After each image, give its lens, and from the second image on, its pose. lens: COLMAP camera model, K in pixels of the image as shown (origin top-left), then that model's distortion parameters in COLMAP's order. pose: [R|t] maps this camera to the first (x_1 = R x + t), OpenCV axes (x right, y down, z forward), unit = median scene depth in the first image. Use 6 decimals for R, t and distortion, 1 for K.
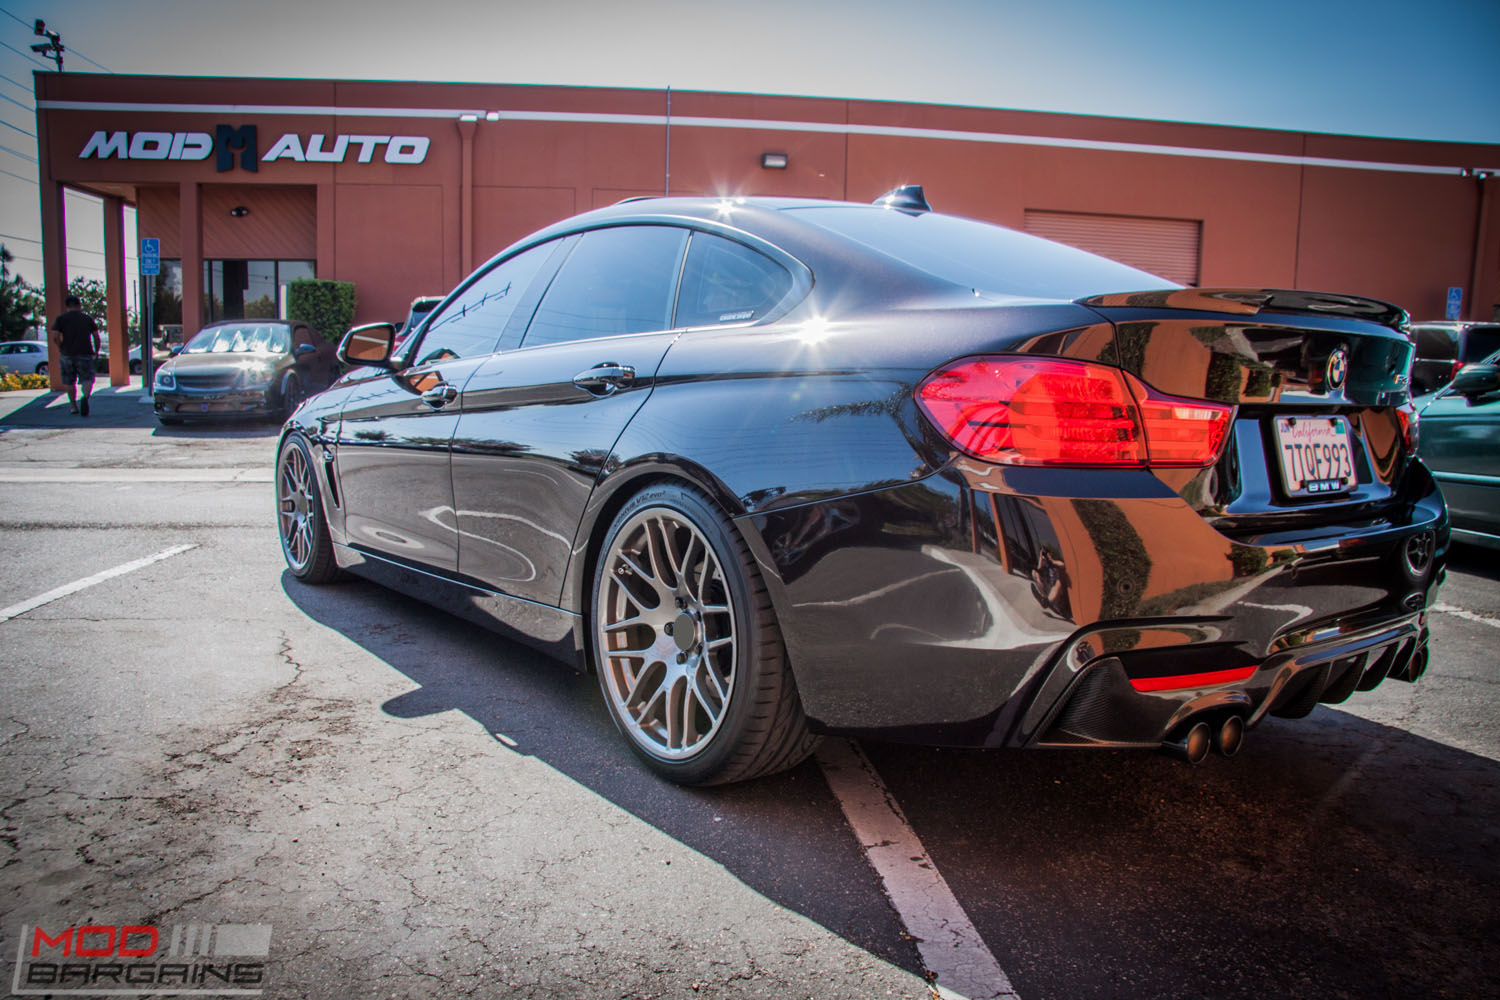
lens RADIAL K [[1166.8, 0, 745.2], [0, 1166.8, 536.9], [0, 0, 1]] dist [-0.176969, 0.133349]
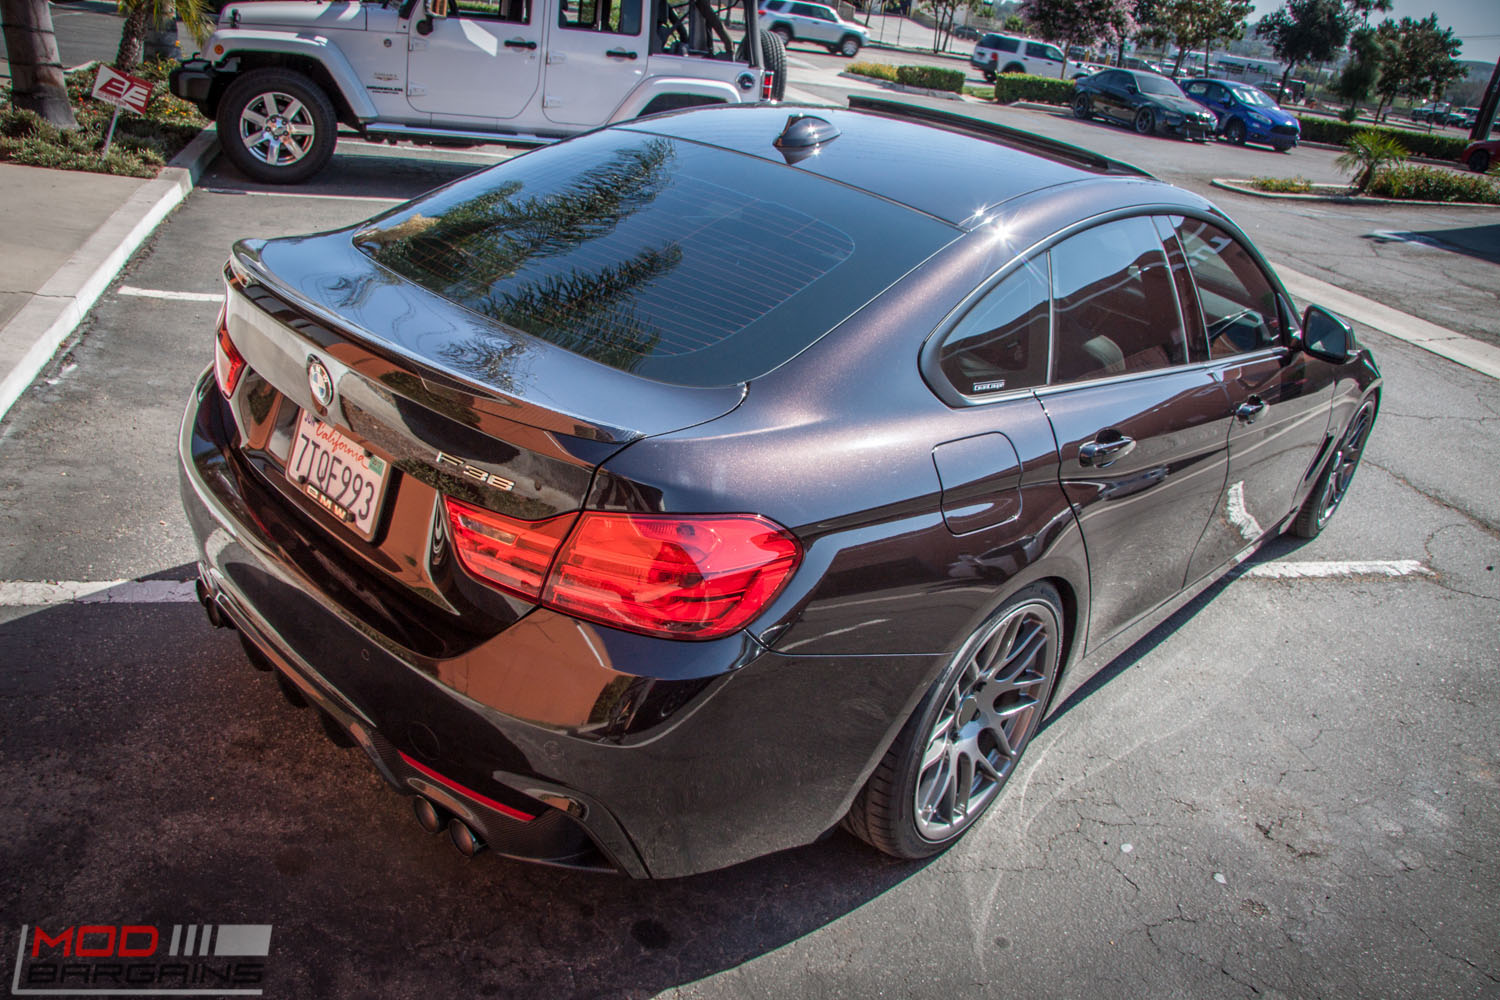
lens RADIAL K [[1166.8, 0, 745.2], [0, 1166.8, 536.9], [0, 0, 1]] dist [-0.176969, 0.133349]
pose [[0.155309, 0.439919, -0.884506, 1.359236], [-0.269491, 0.880277, 0.390496, -0.460766], [0.950397, 0.177718, 0.255270, 1.053052]]
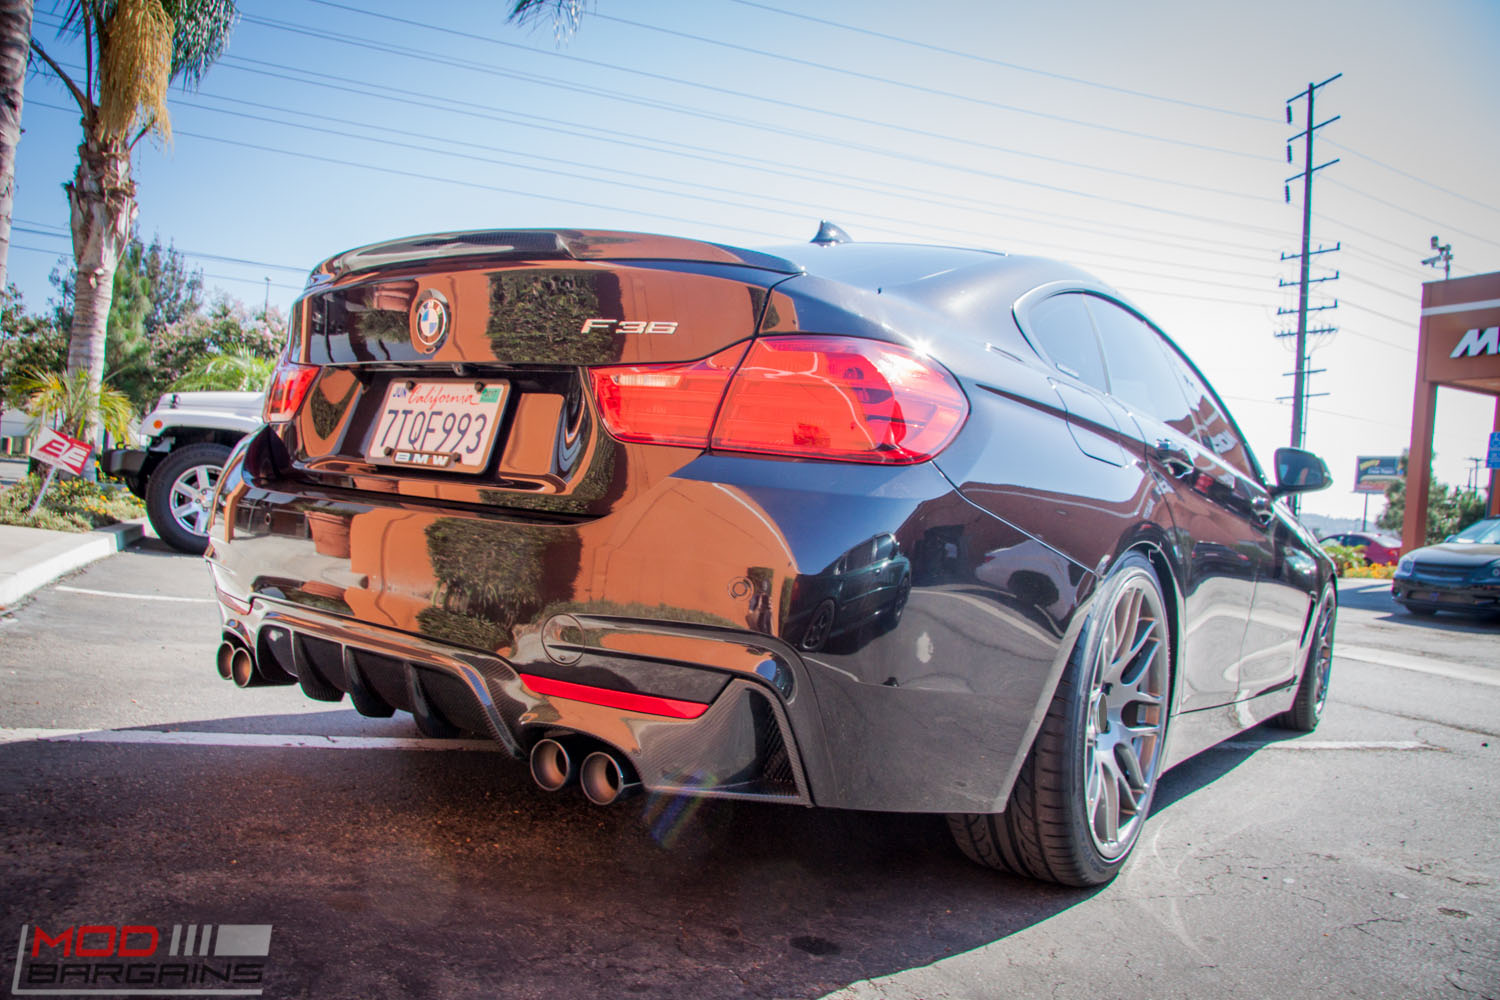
lens RADIAL K [[1166.8, 0, 745.2], [0, 1166.8, 536.9], [0, 0, 1]] dist [-0.176969, 0.133349]
pose [[0.277146, 0.028035, -0.960419, 1.363921], [-0.220966, 0.974642, -0.035313, -0.010704], [0.935074, 0.222007, 0.276313, 0.965688]]
